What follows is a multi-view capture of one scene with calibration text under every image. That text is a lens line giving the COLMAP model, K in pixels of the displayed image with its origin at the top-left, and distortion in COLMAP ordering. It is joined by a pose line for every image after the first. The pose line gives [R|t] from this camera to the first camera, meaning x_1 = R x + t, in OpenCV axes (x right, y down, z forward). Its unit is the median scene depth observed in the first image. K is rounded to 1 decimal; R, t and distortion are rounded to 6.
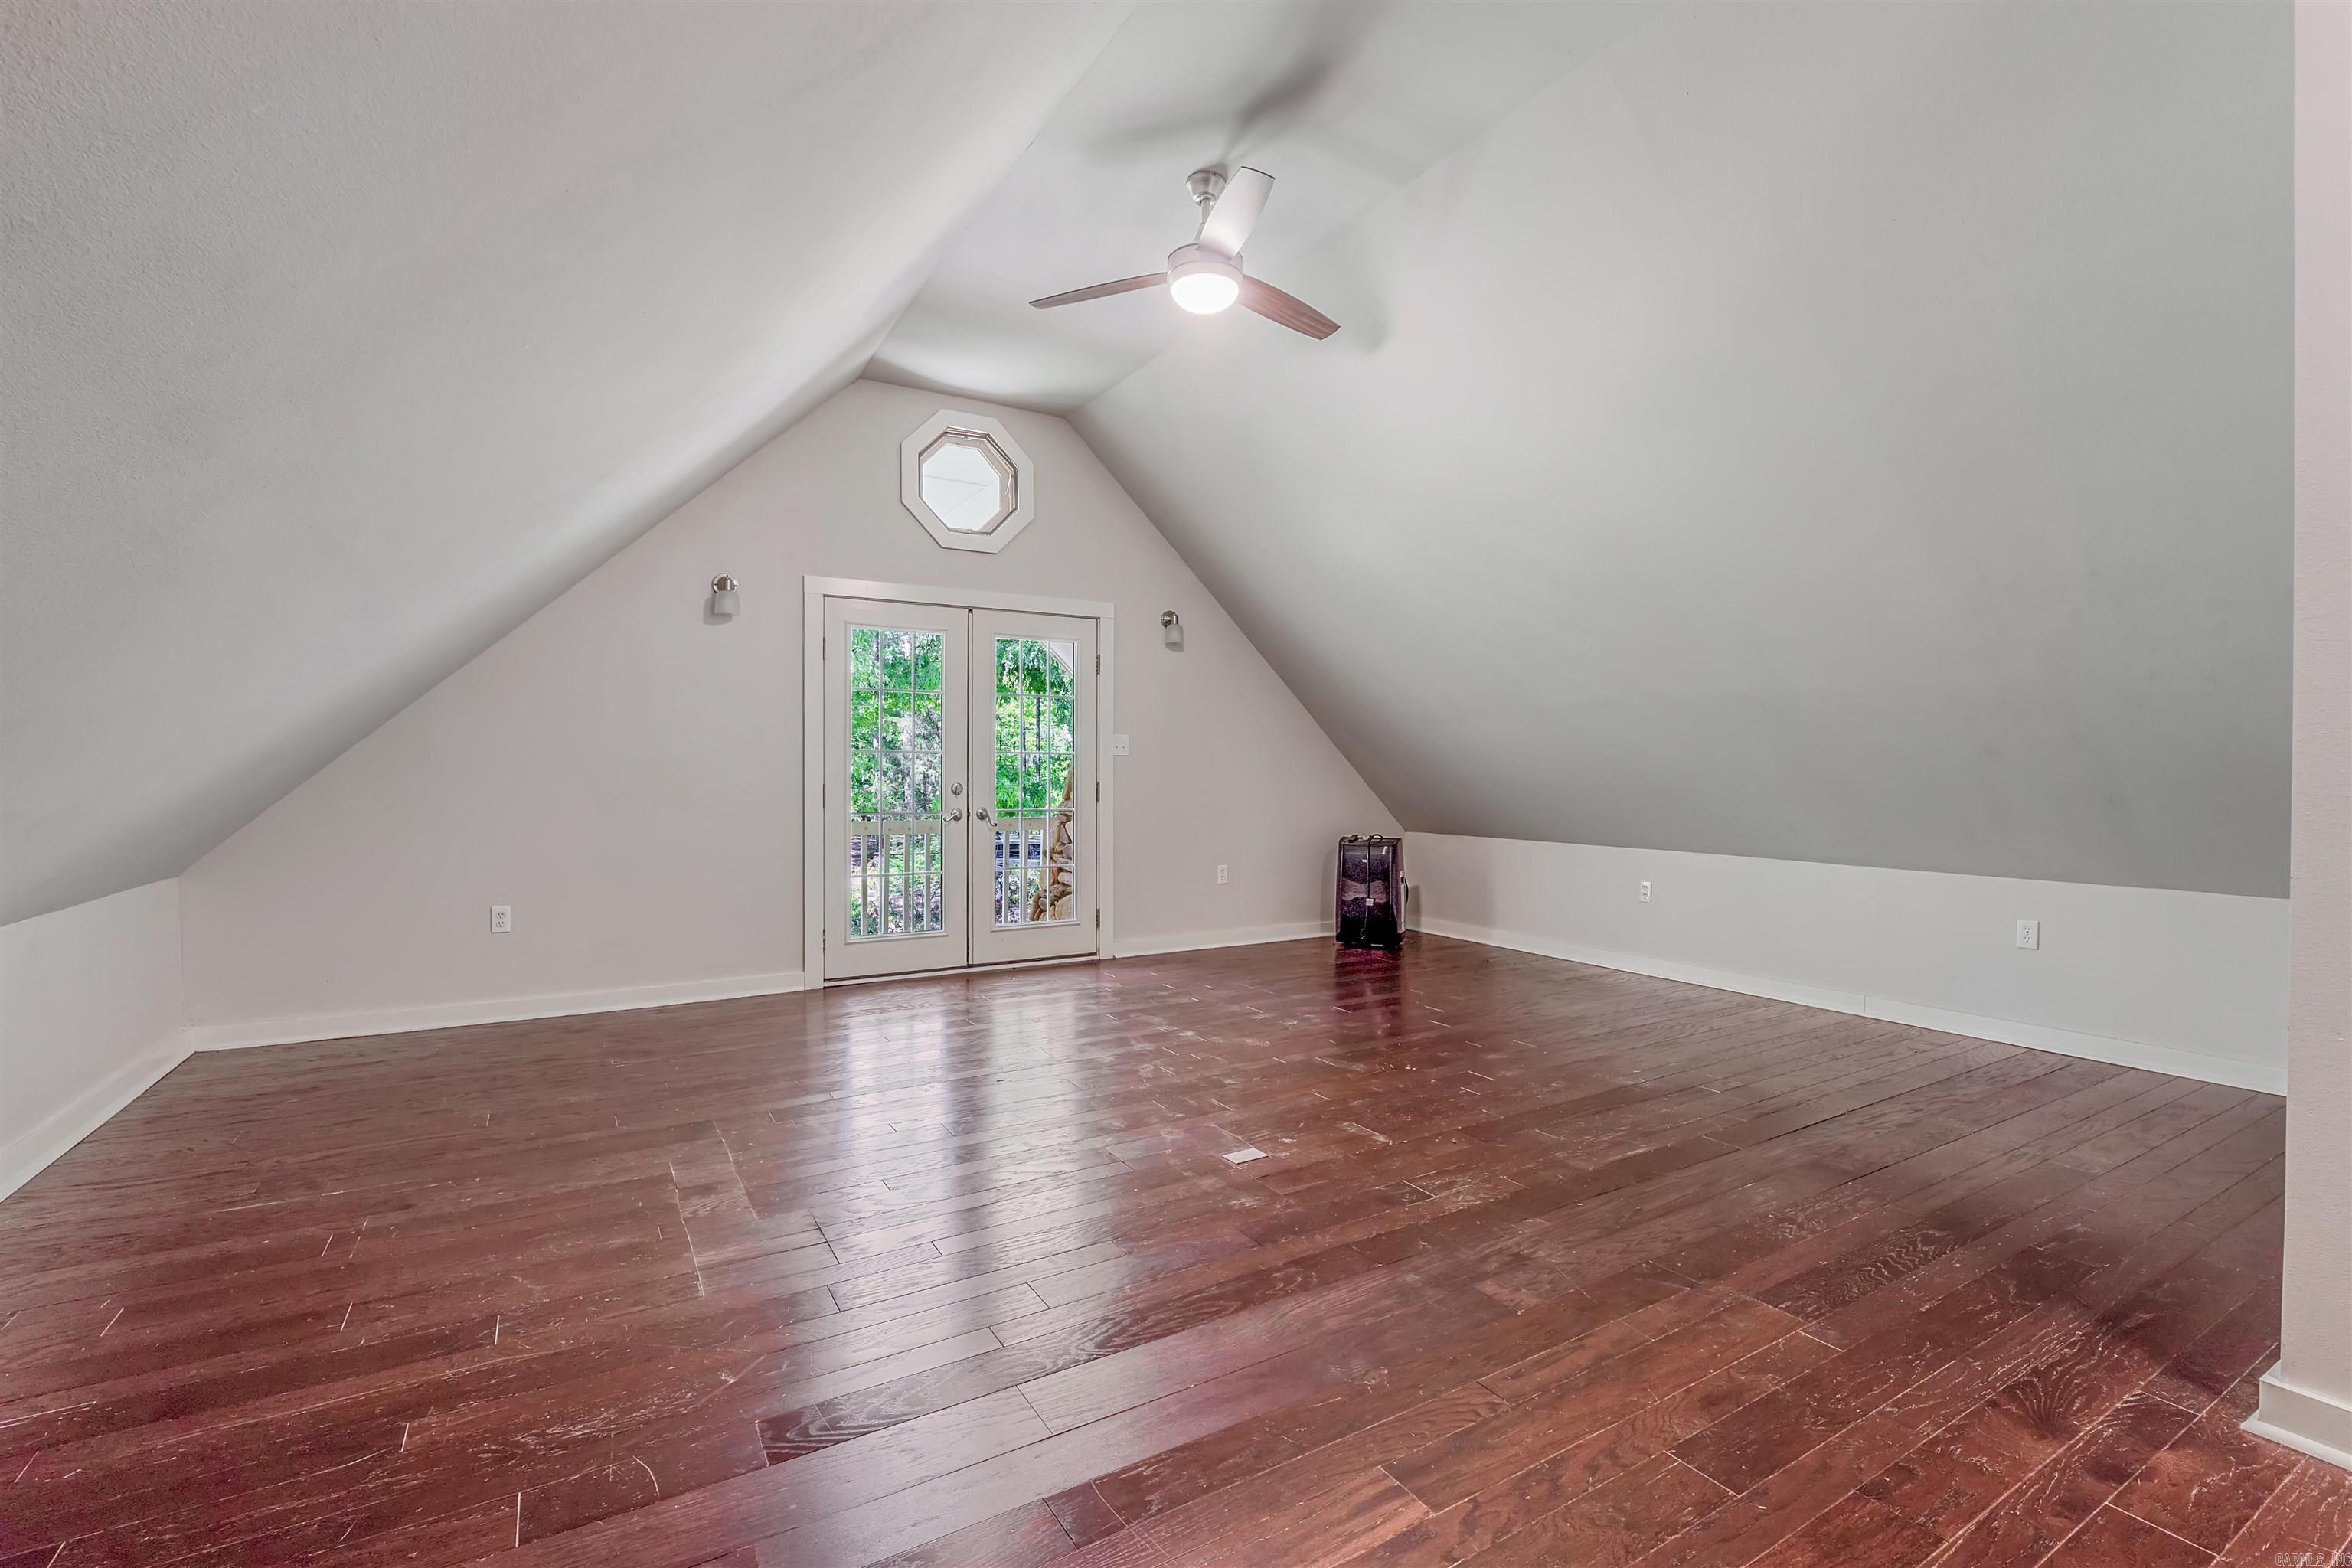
lens RADIAL K [[1015.7, 0, 1176.0], [0, 1015.7, 784.0], [0, 0, 1]] dist [0.001091, 0.000284]
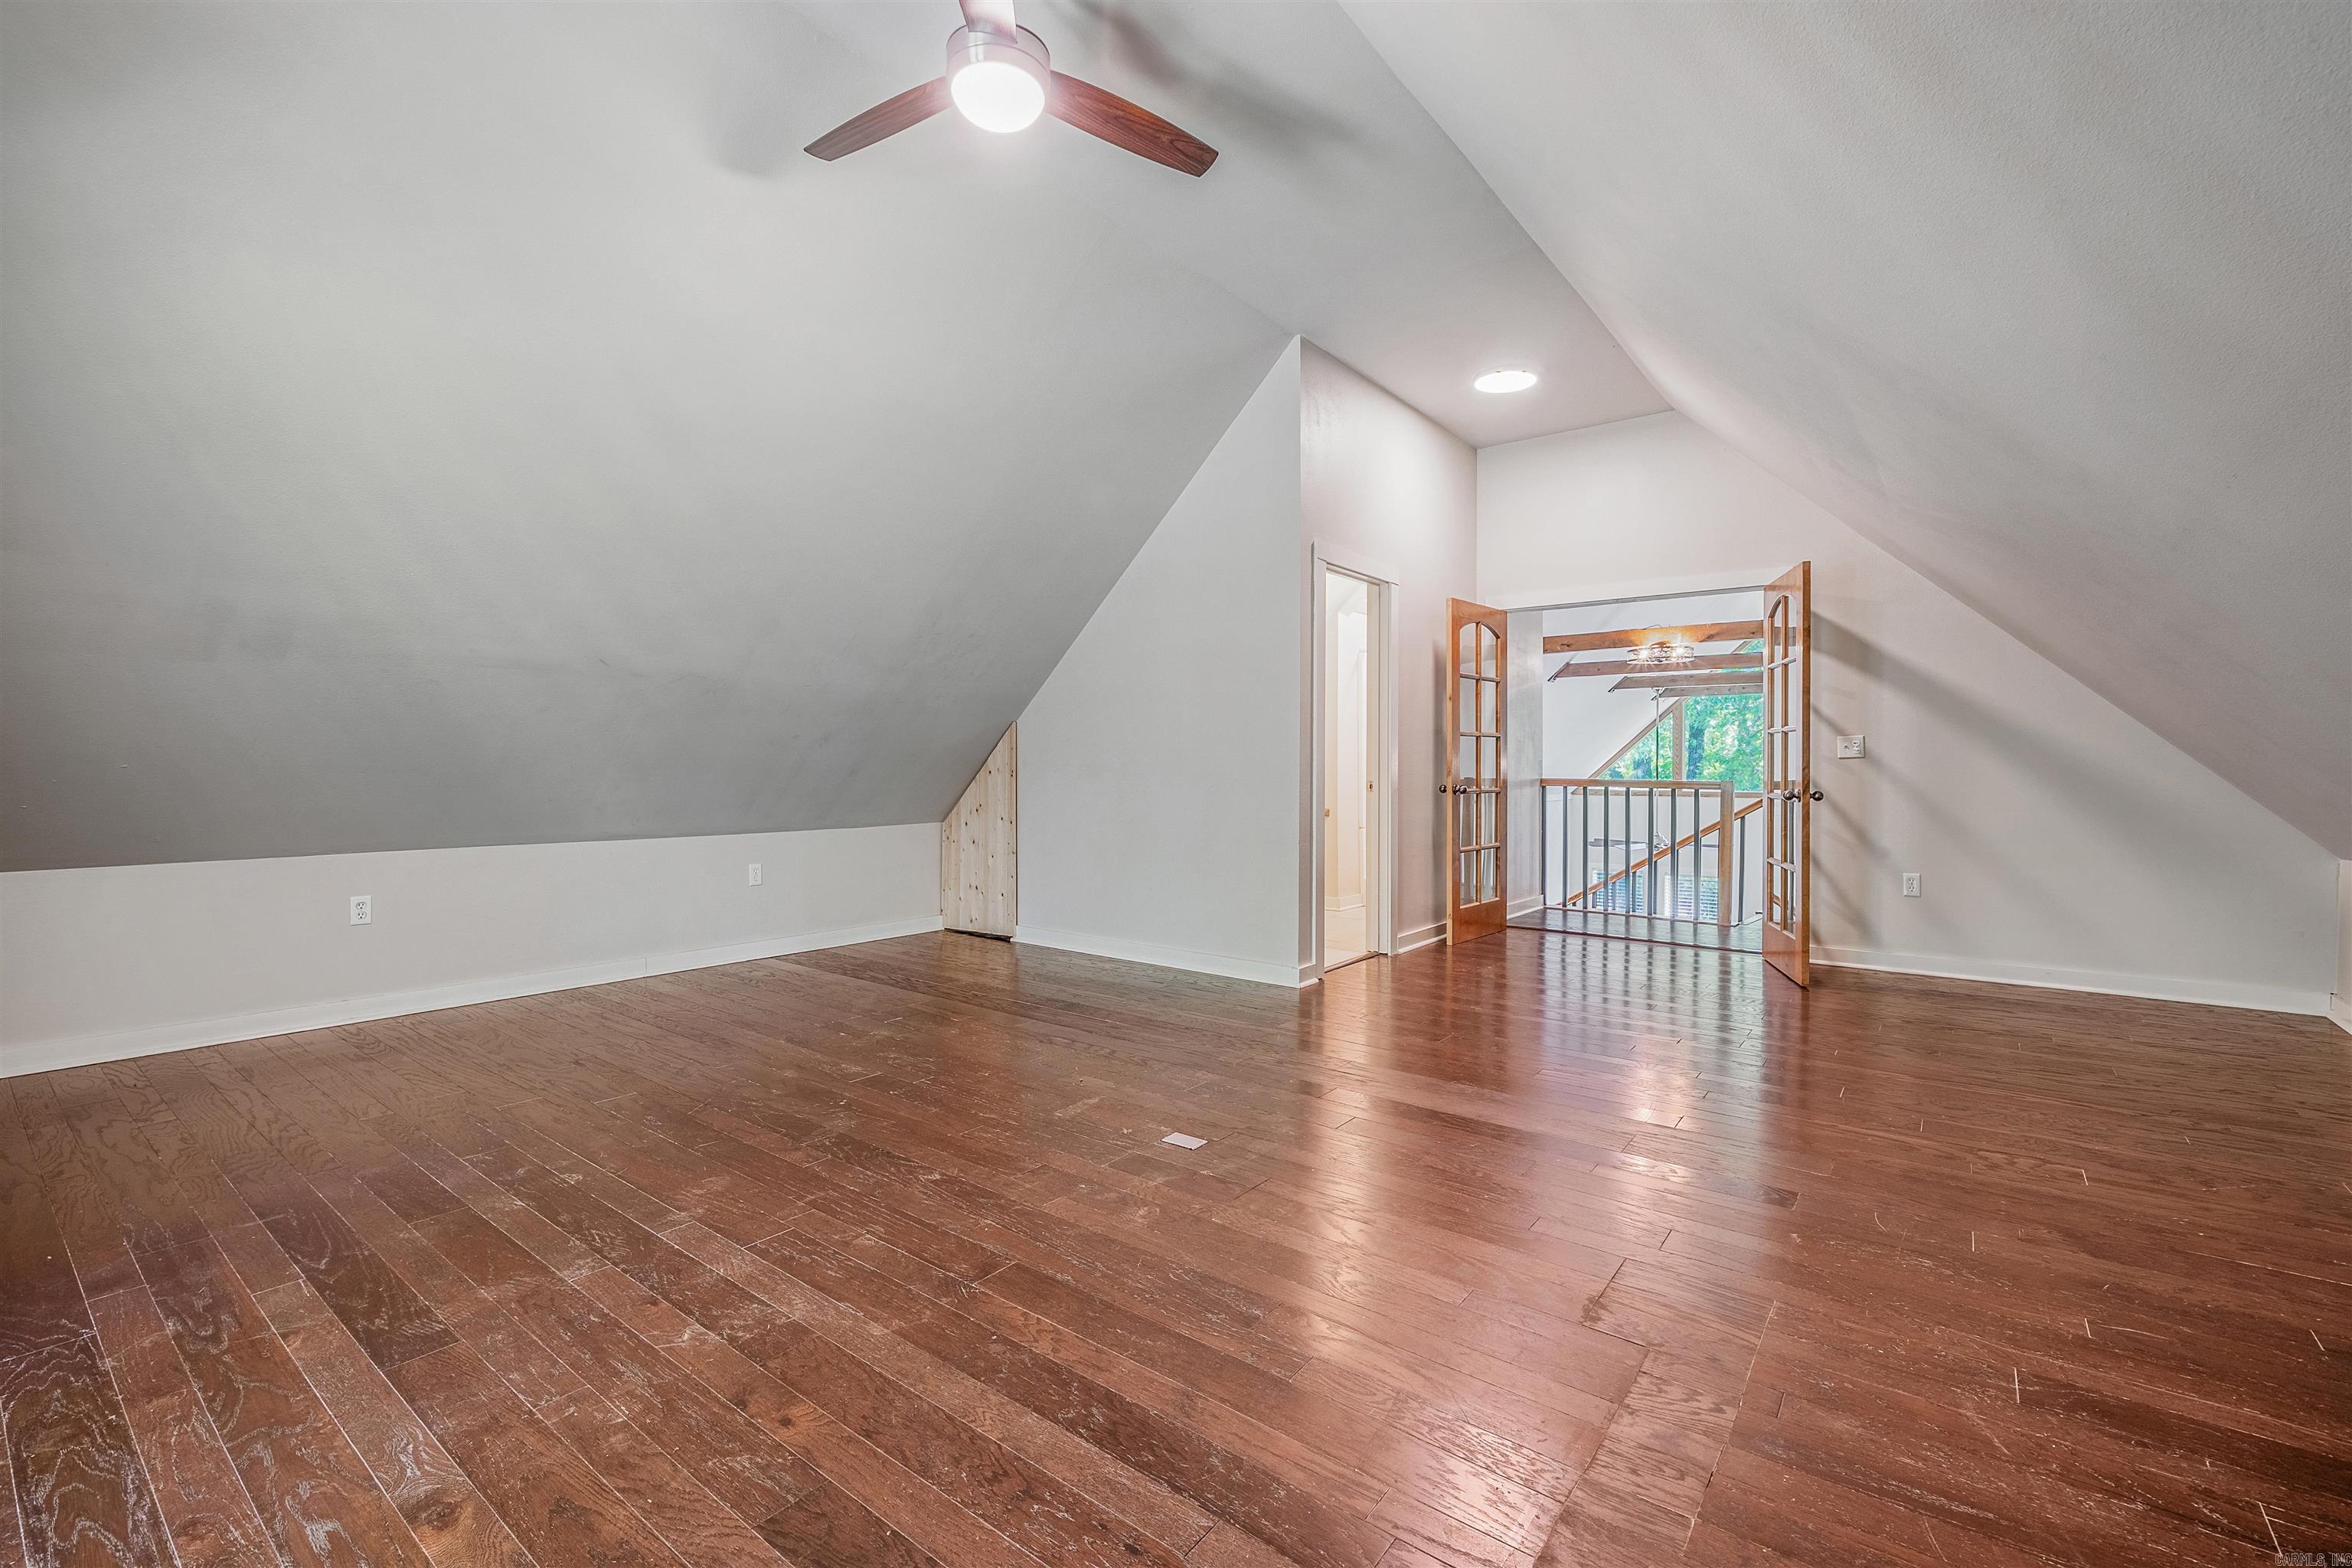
lens RADIAL K [[1015.7, 0, 1176.0], [0, 1015.7, 784.0], [0, 0, 1]] dist [0.001091, 0.000284]
pose [[-0.359244, -0.026234, 0.932875, -0.613584], [0.005263, 0.999532, 0.030135, -0.003285], [-0.933229, 0.015736, -0.358938, 1.004194]]
